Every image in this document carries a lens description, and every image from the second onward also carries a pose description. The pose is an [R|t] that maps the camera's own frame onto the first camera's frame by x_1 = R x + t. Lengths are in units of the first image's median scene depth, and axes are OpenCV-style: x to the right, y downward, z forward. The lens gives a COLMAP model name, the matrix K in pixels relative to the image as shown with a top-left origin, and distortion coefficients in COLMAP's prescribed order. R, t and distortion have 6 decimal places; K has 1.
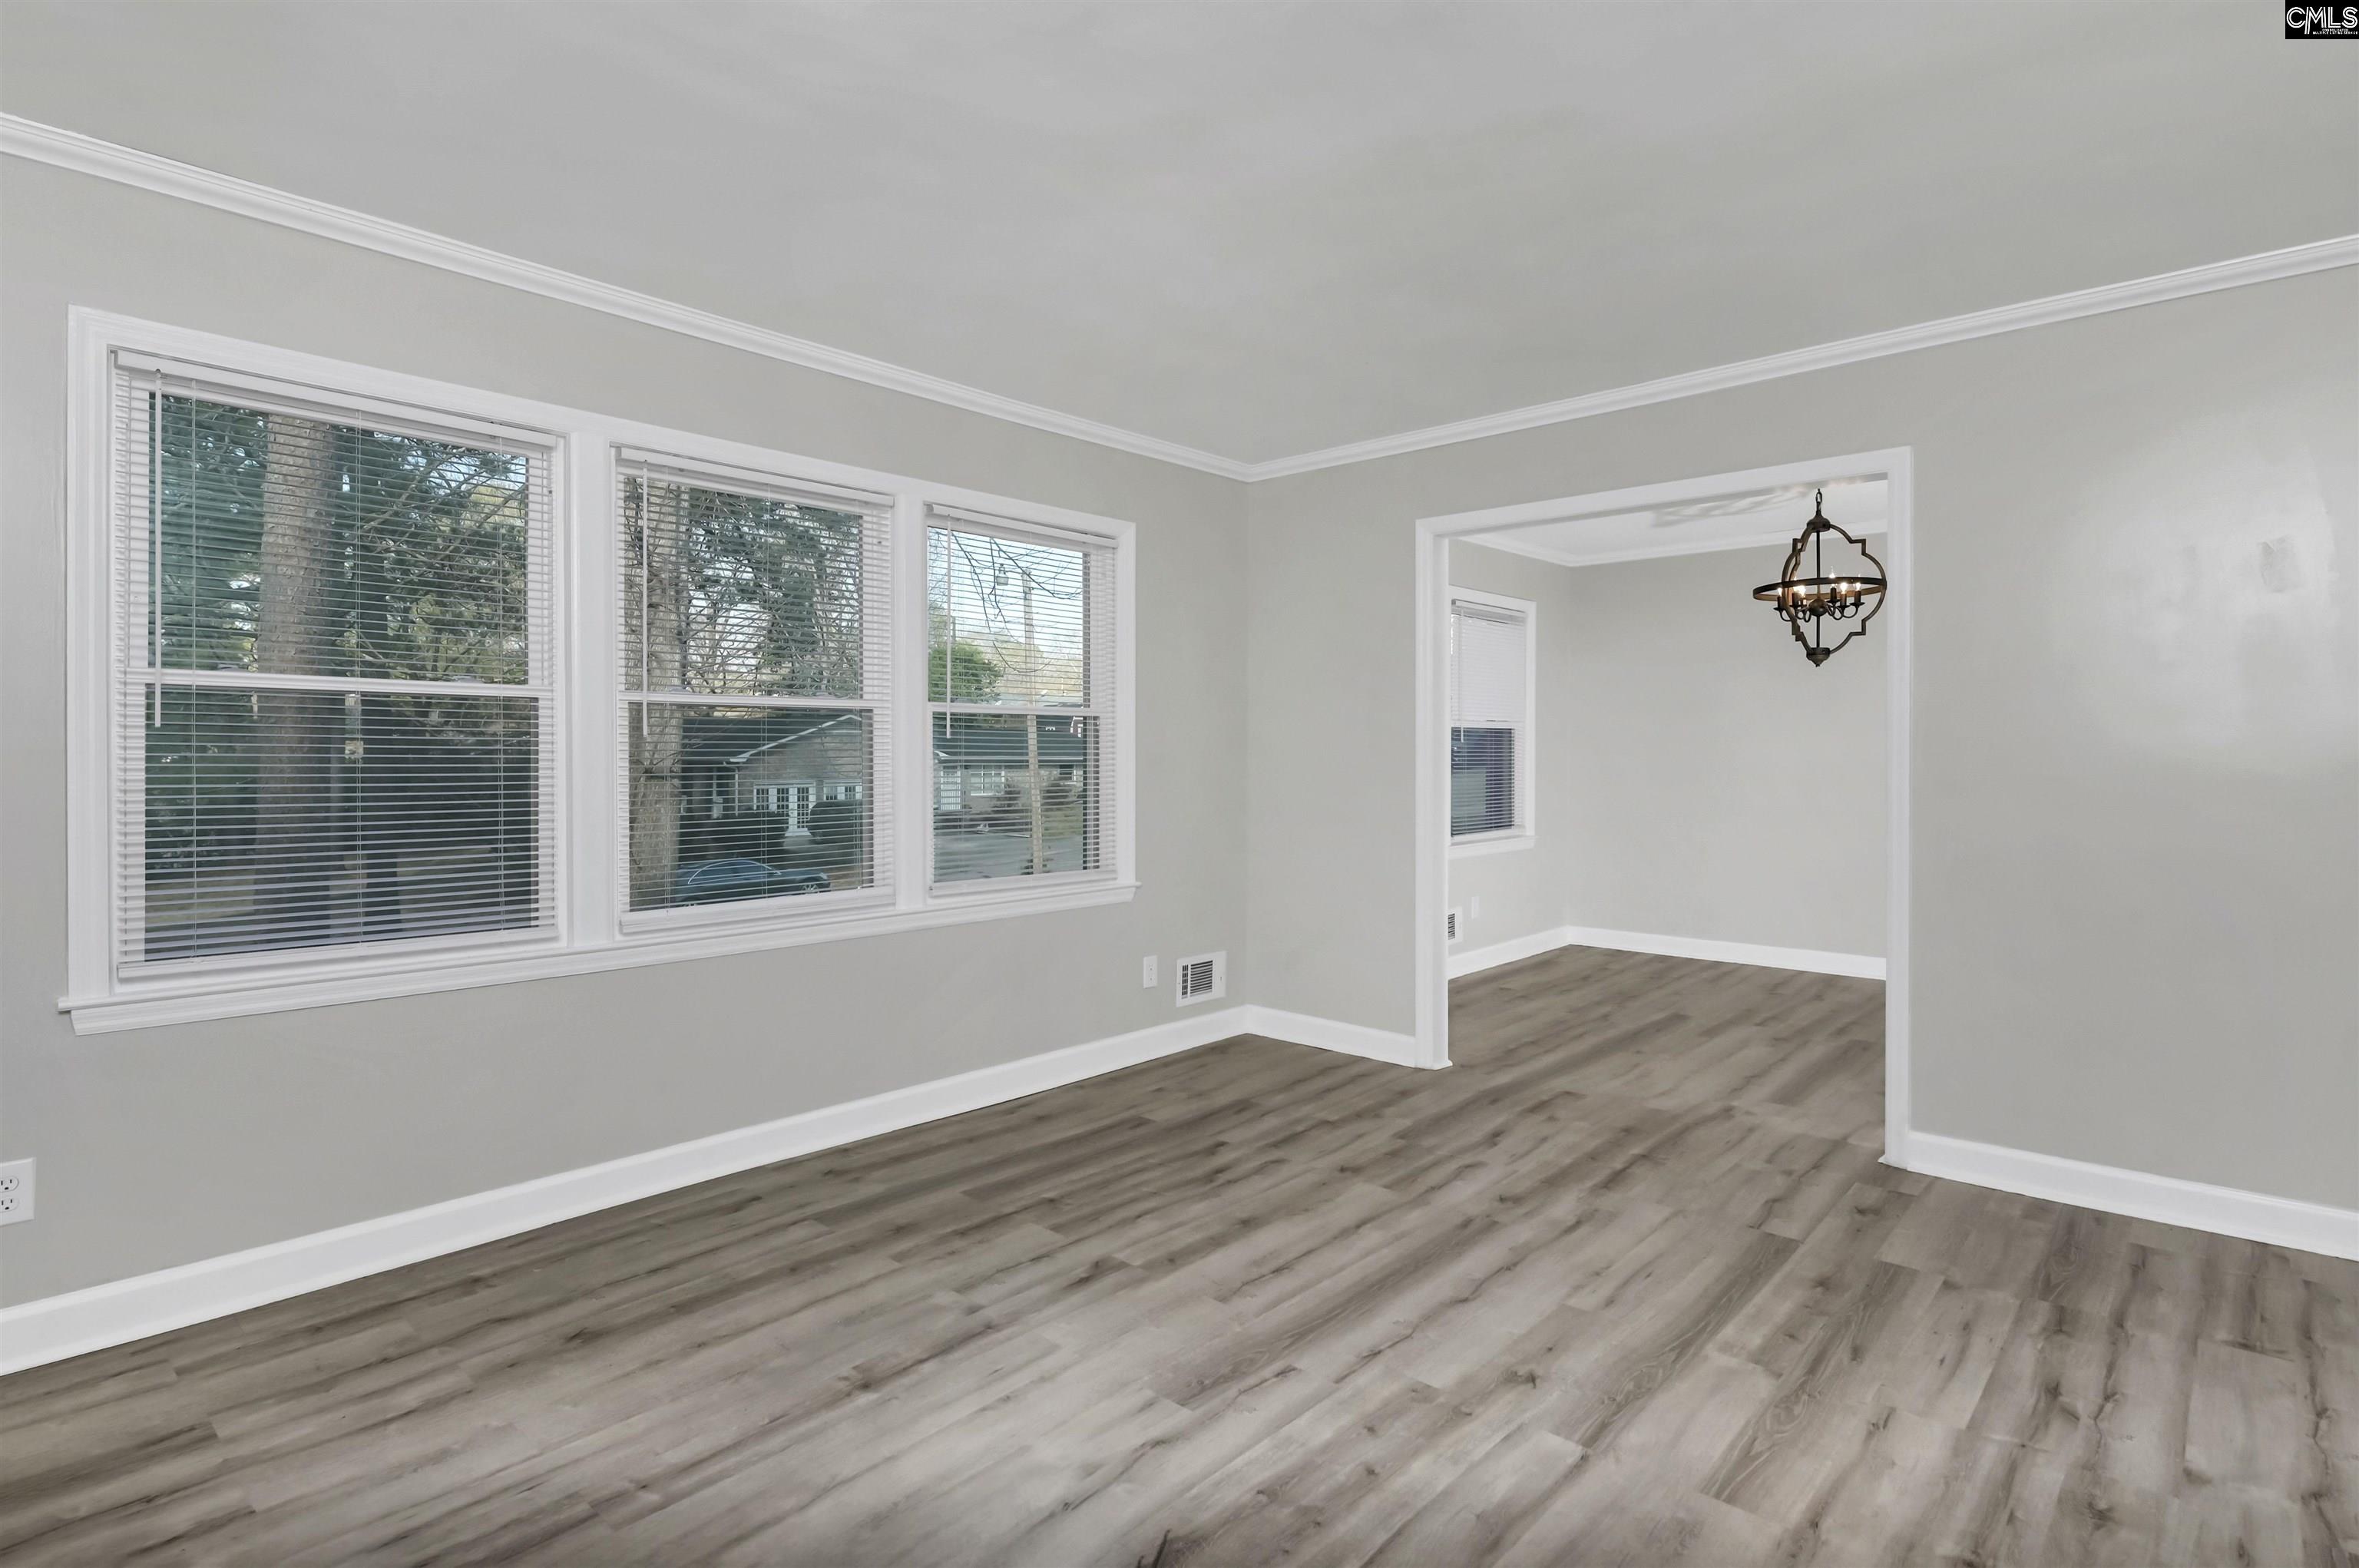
lens RADIAL K [[1199.4, 0, 1175.1], [0, 1199.4, 772.0], [0, 0, 1]] dist [0.007660, -0.010713]
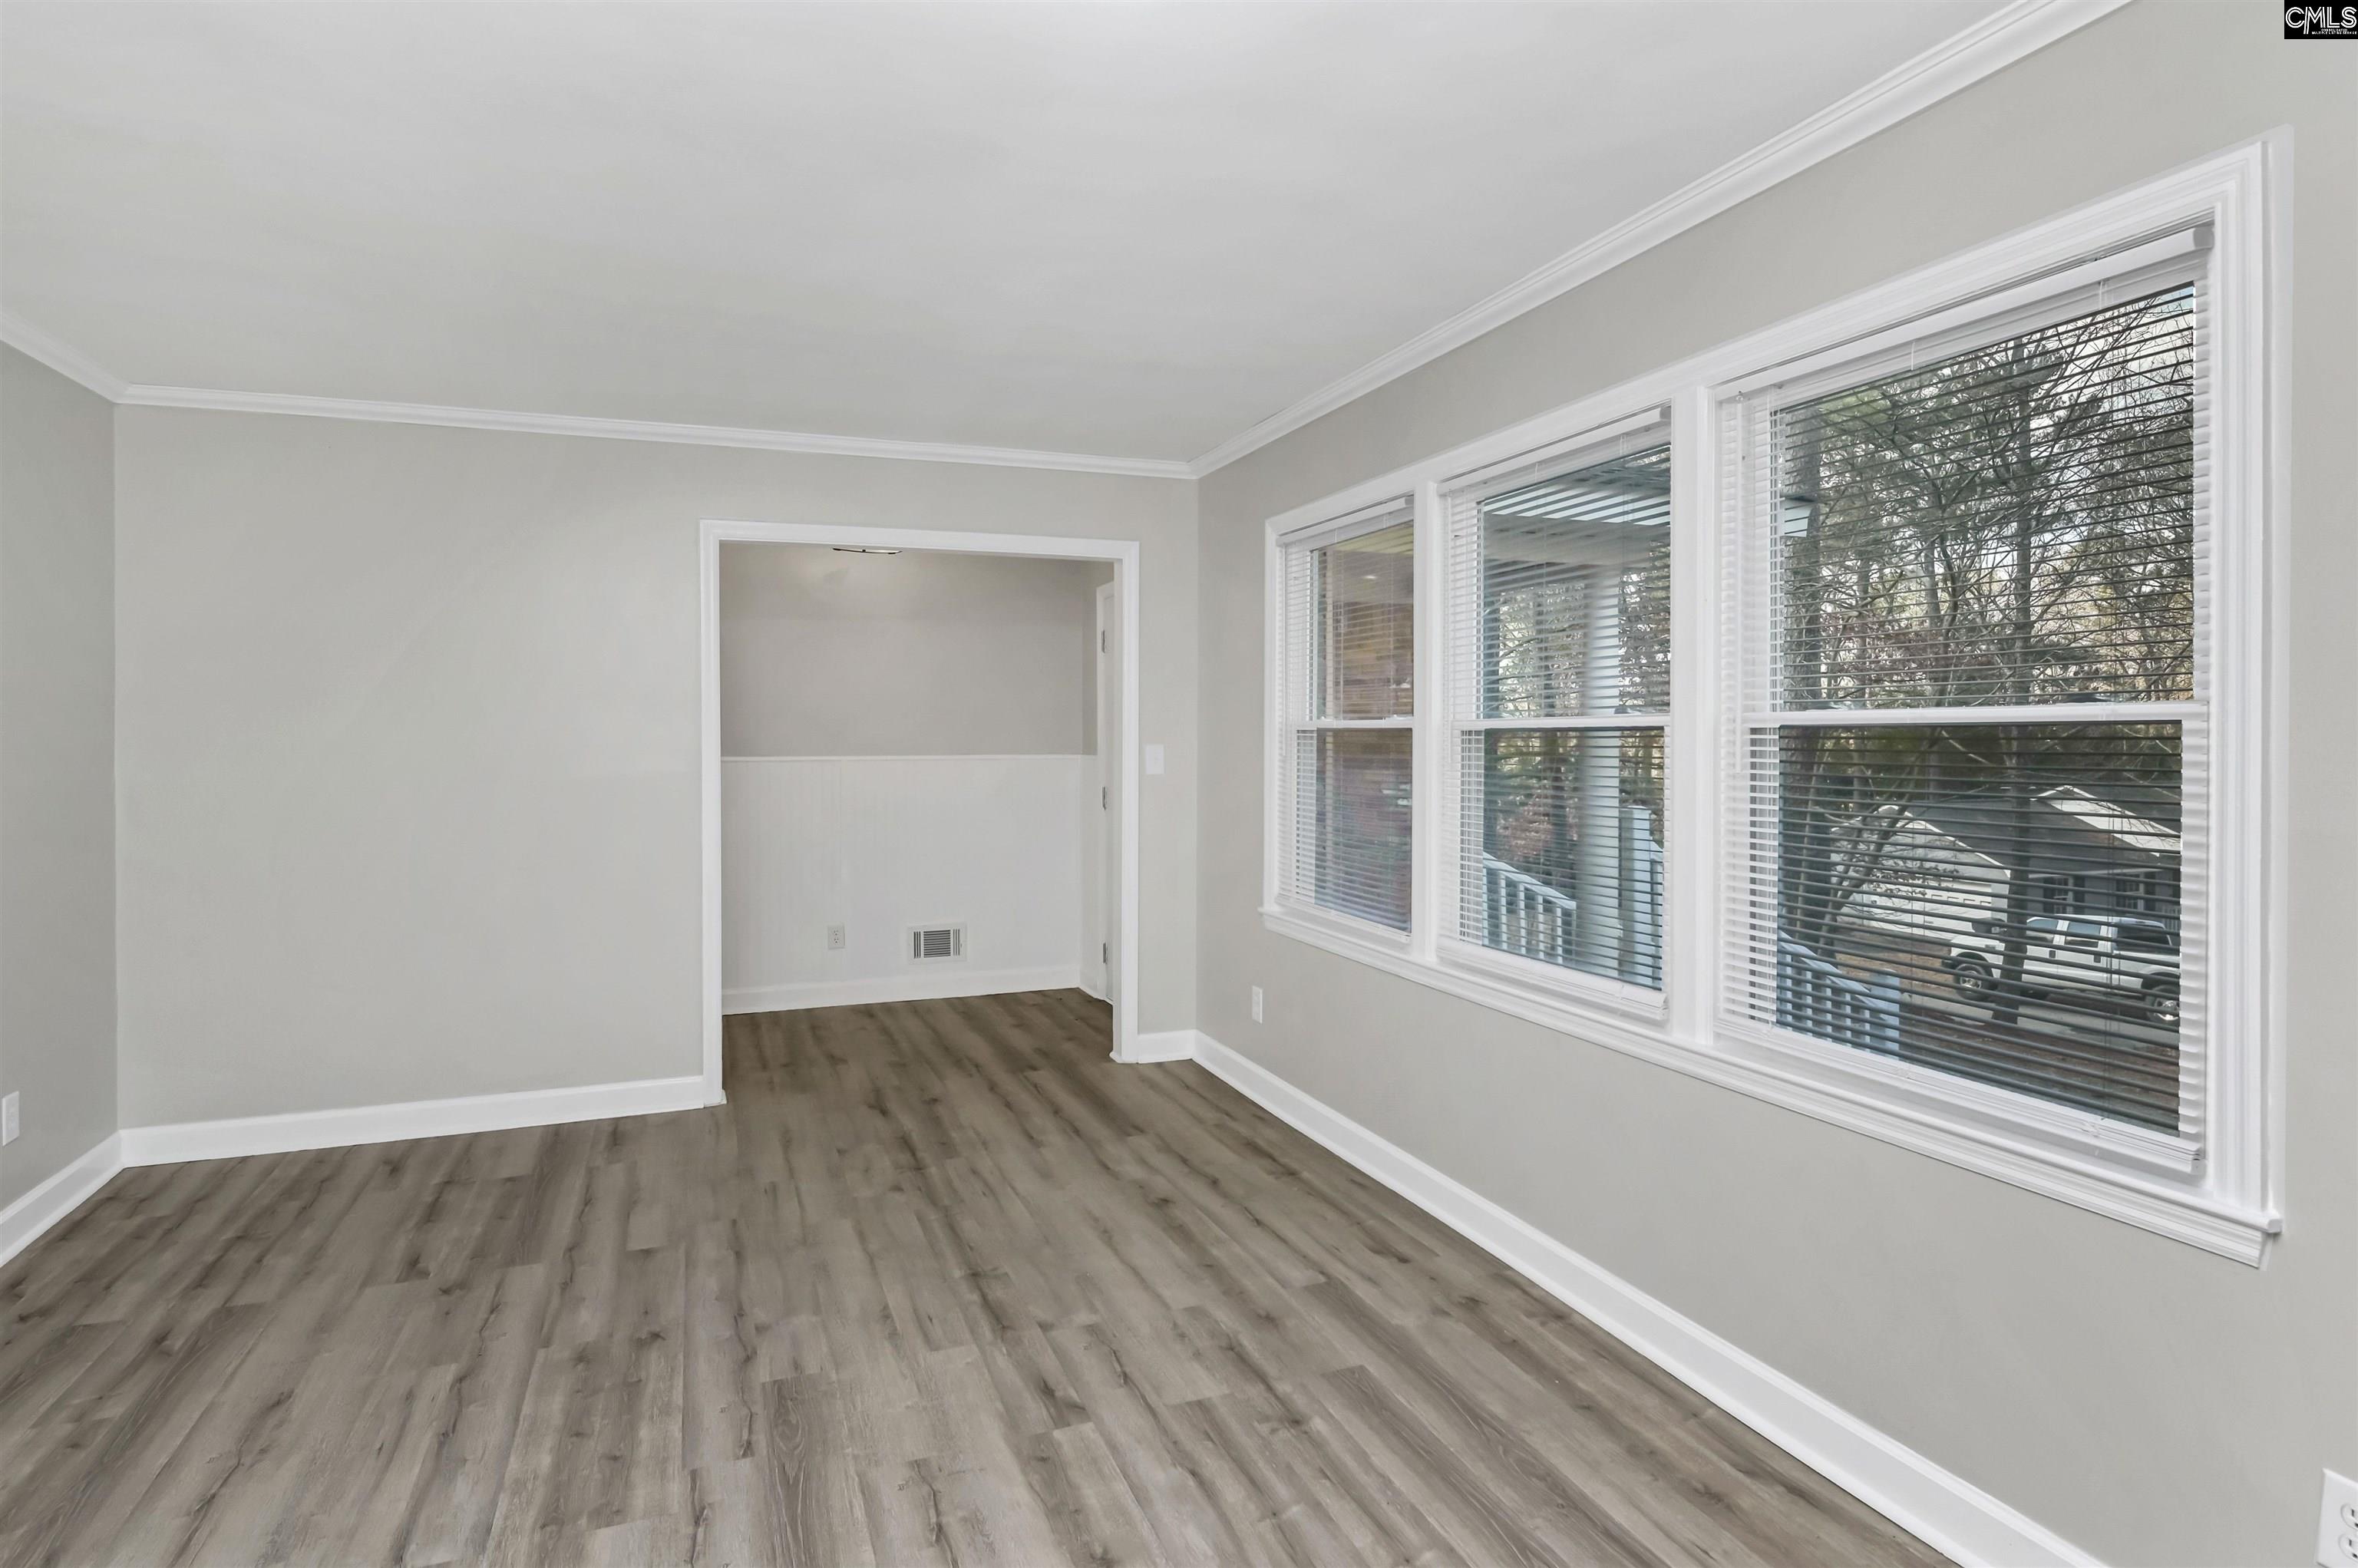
lens RADIAL K [[1198.9, 0, 1220.3], [0, 1198.9, 729.9], [0, 0, 1]] dist [0.007660, -0.010713]
pose [[-0.421376, -0.003721, -0.906879, 0.723350], [-0.010674, 0.999943, 0.000857, -0.090094], [0.906823, 0.010041, -0.421391, 1.536931]]
